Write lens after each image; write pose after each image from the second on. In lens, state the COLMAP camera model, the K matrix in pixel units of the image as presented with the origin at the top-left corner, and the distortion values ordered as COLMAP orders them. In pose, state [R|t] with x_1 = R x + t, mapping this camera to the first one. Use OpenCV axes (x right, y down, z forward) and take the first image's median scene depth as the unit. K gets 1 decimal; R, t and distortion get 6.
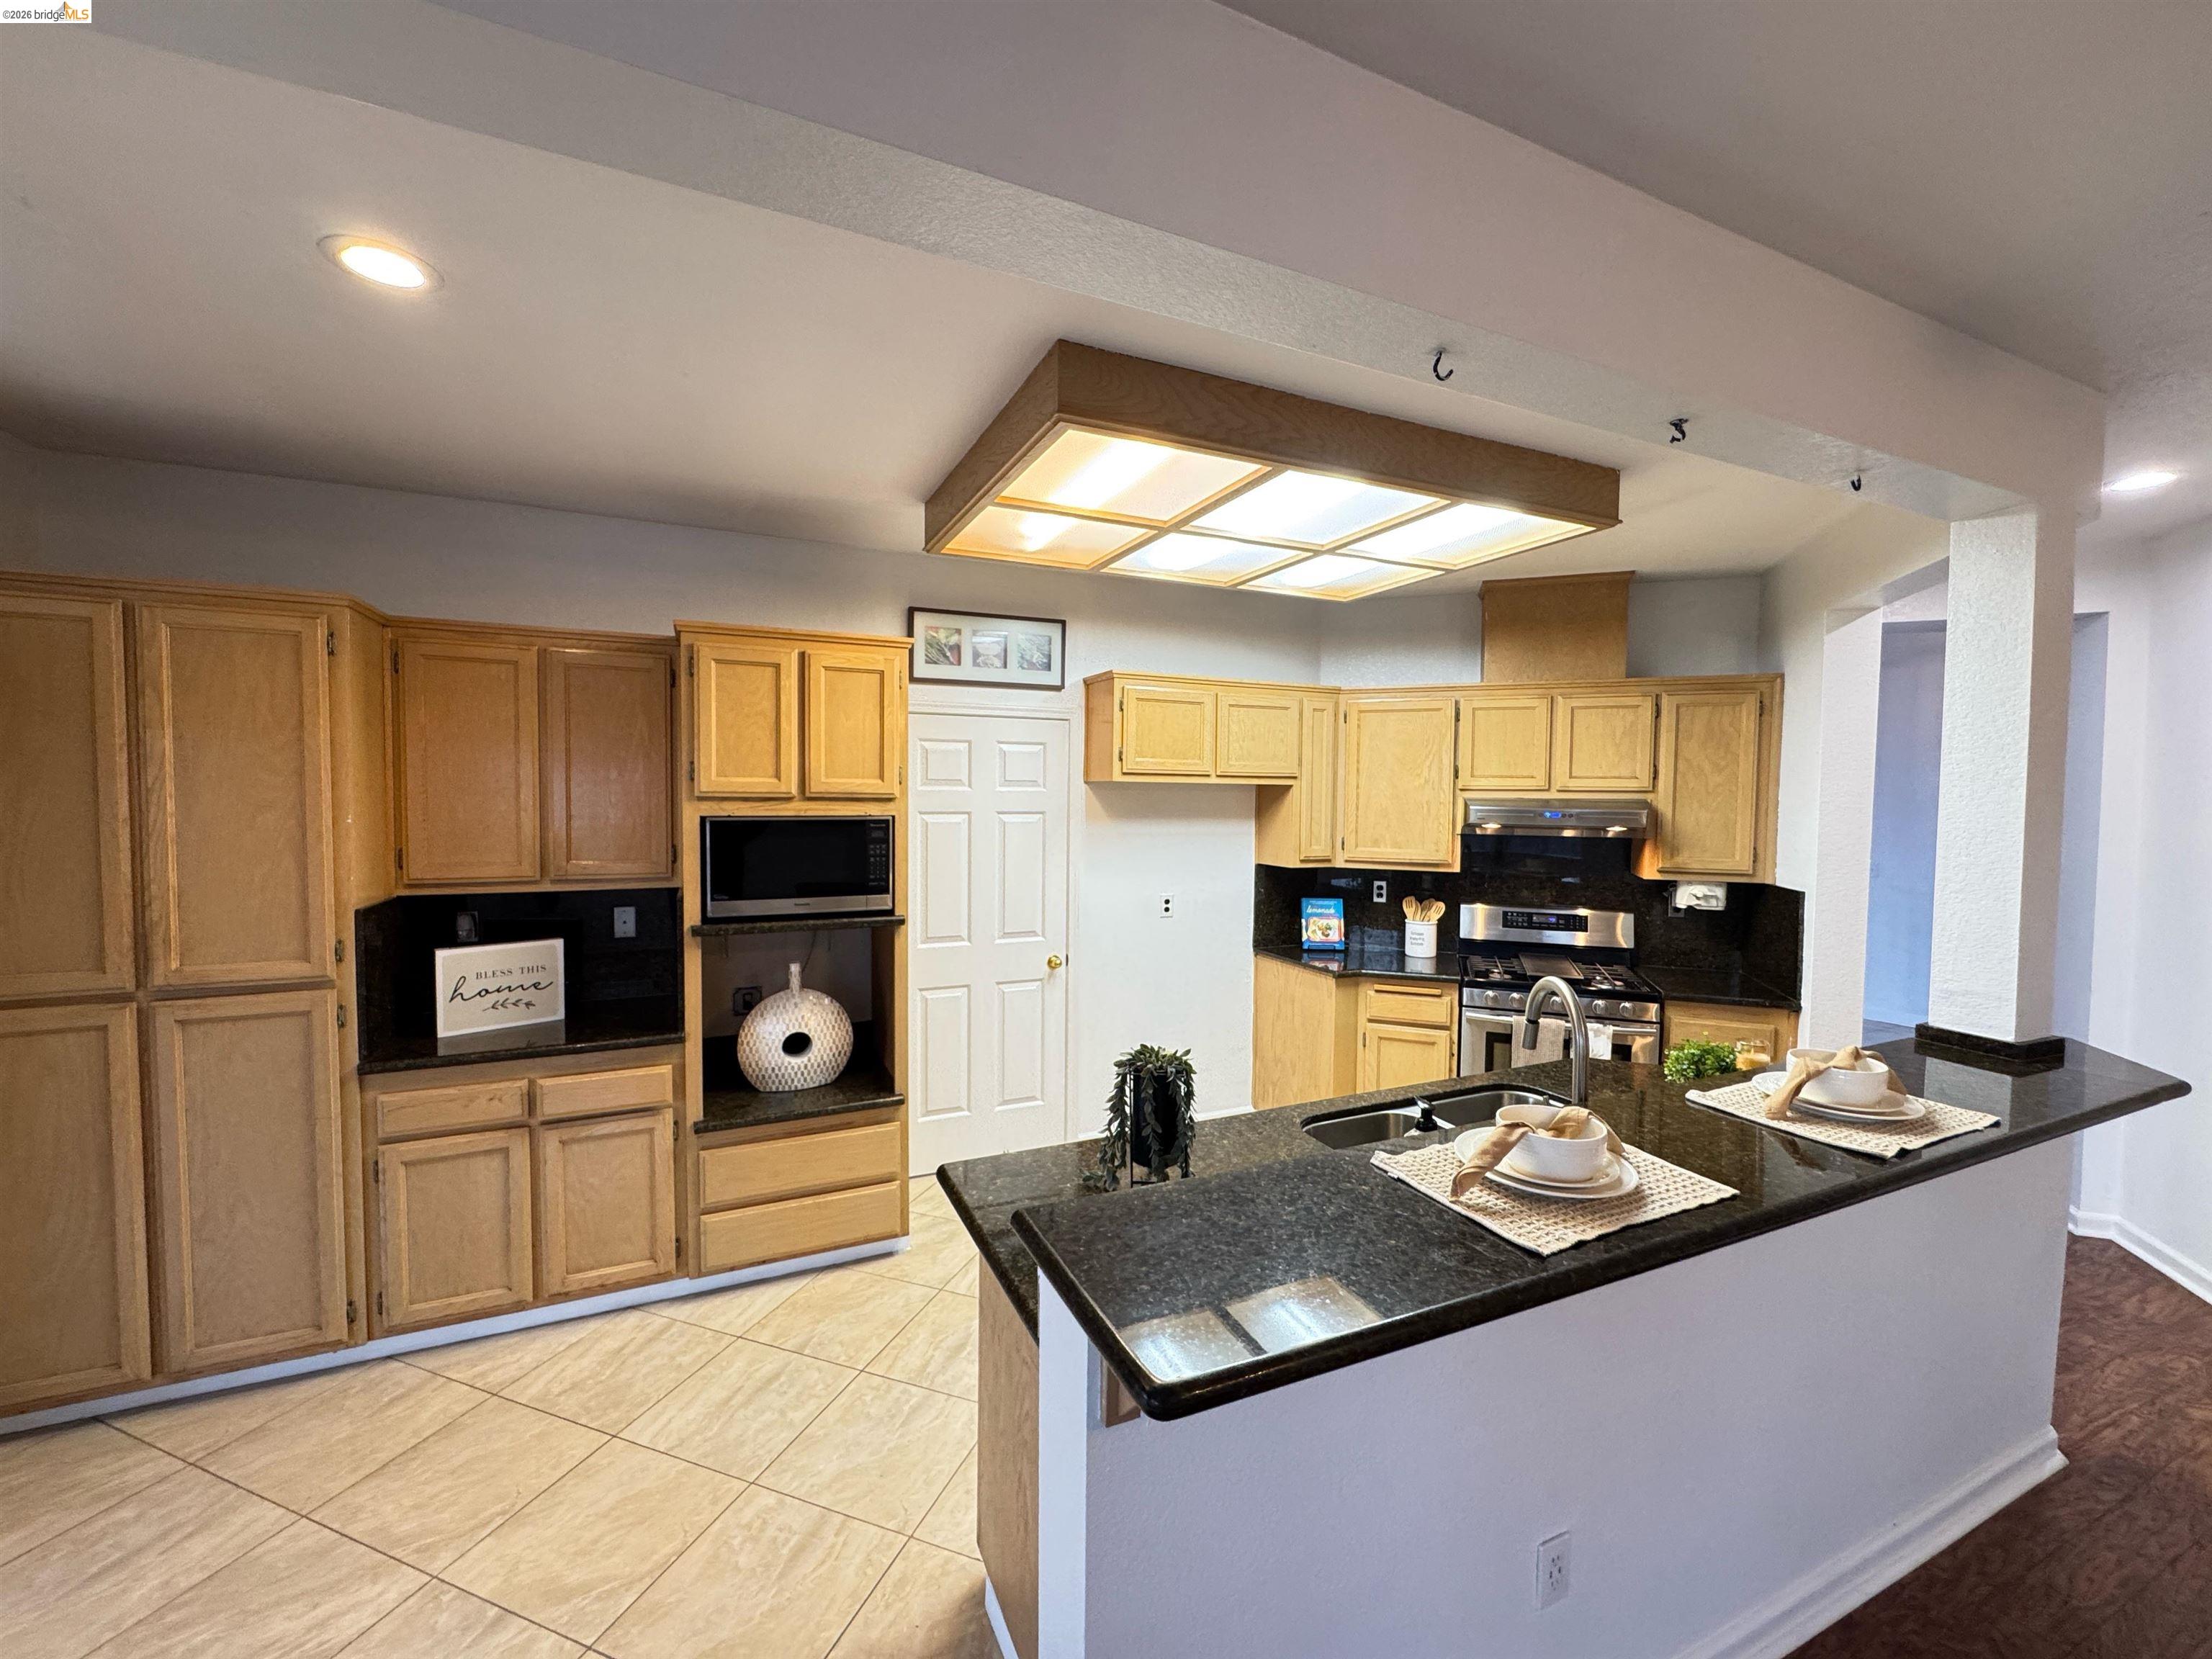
lens RADIAL K [[883.1, 0, 1103.4], [0, 883.1, 830.3], [0, 0, 1]] dist [-0.002841, -0.000400]
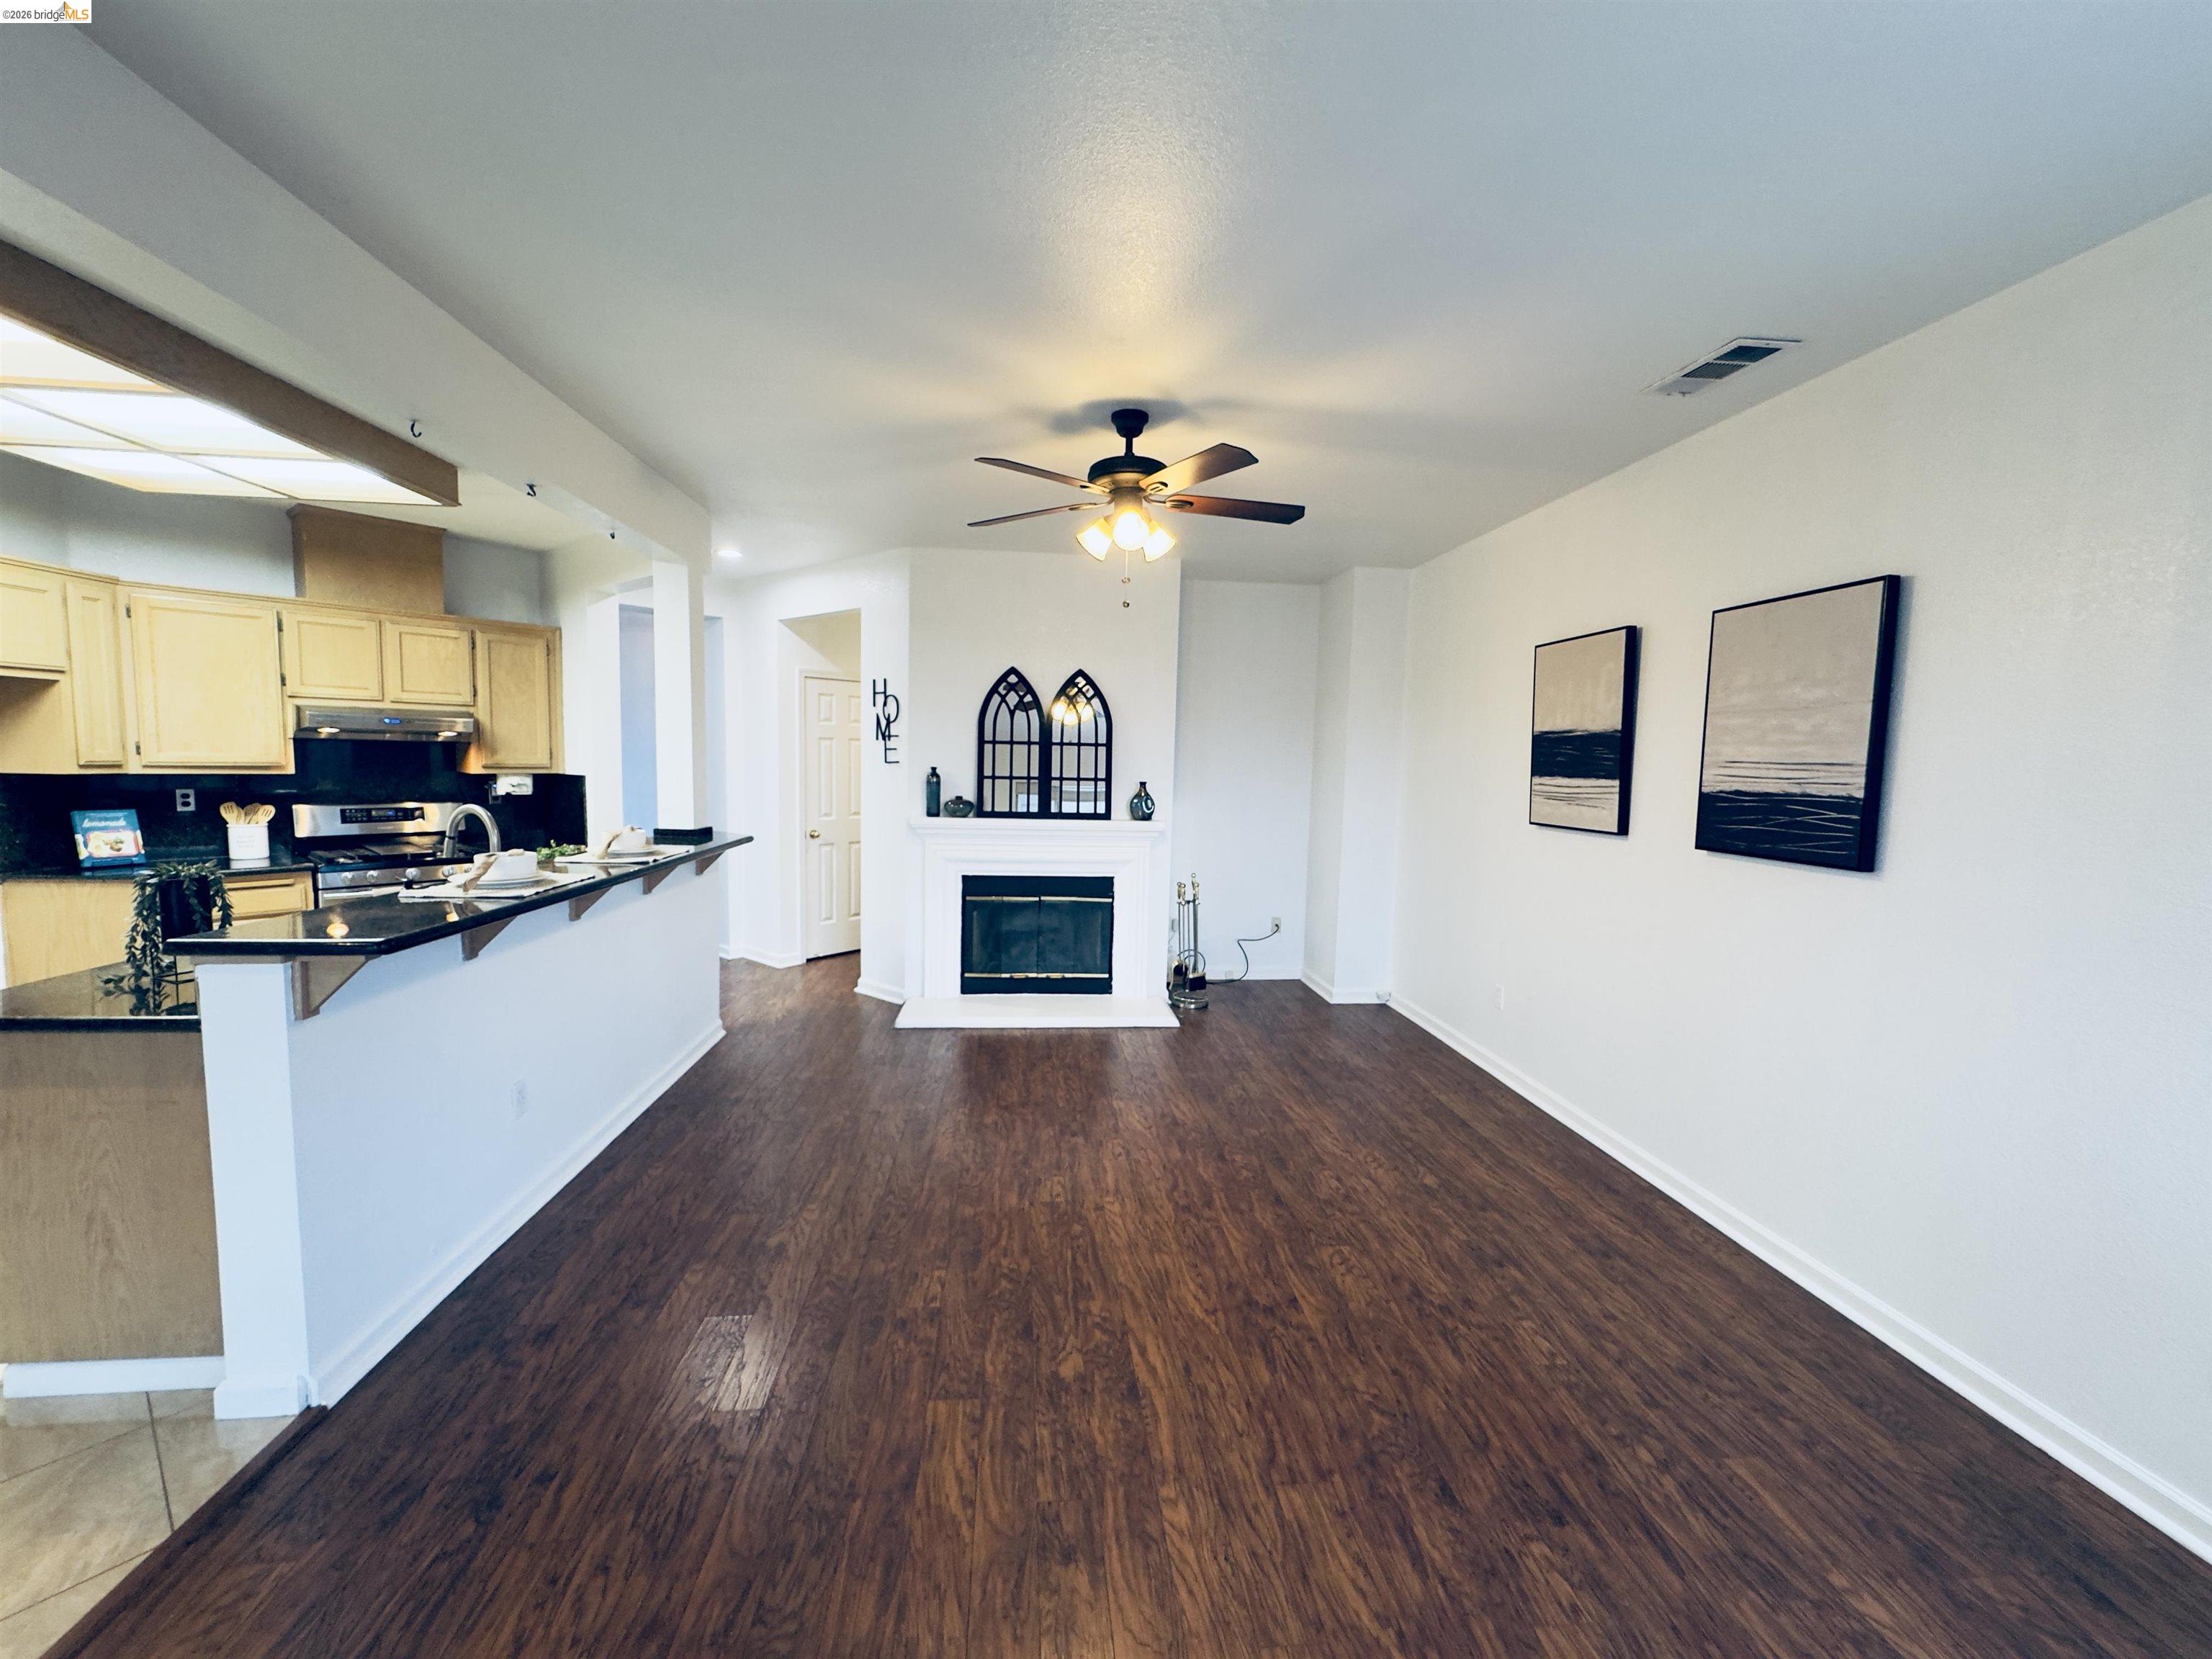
lens RADIAL K [[883.1, 0, 1105.6], [0, 883.1, 829.1], [0, 0, 1]] dist [-0.002841, -0.000400]
pose [[0.326901, -0.080588, 0.941616, -0.310713], [0.020953, 0.996731, 0.078031, 0.055422], [-0.944826, -0.005778, 0.327521, -0.307568]]
